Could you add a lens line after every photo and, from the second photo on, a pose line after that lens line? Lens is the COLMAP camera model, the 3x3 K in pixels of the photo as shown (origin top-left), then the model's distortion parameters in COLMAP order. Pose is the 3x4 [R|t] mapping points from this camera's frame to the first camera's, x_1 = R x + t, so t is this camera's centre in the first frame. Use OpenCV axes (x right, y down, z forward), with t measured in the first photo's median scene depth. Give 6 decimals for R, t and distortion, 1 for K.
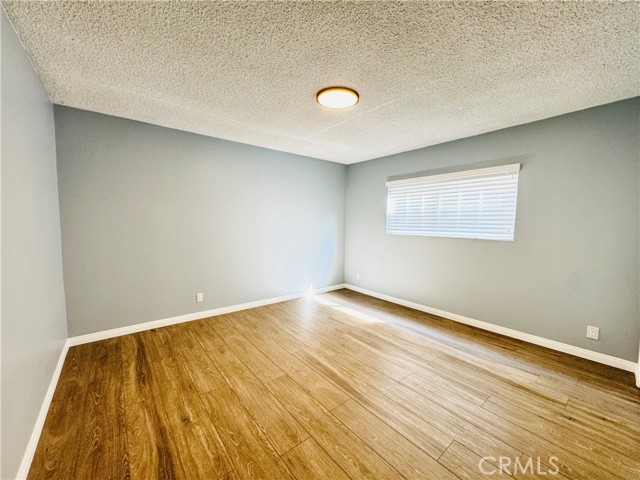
lens RADIAL K [[255.2, 0, 317.3], [0, 255.2, 236.5], [0, 0, 1]] dist [-0.000530, -0.000029]
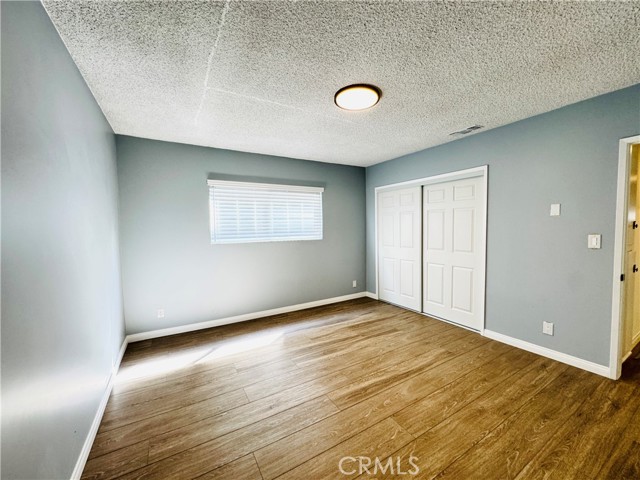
lens RADIAL K [[255.2, 0, 320.3], [0, 255.2, 239.4], [0, 0, 1]] dist [-0.000530, -0.000029]
pose [[0.142187, -0.060930, 0.987963, -0.784431], [0.074593, 0.995925, 0.050685, -0.068834], [-0.987025, 0.066488, 0.146153, 0.902949]]
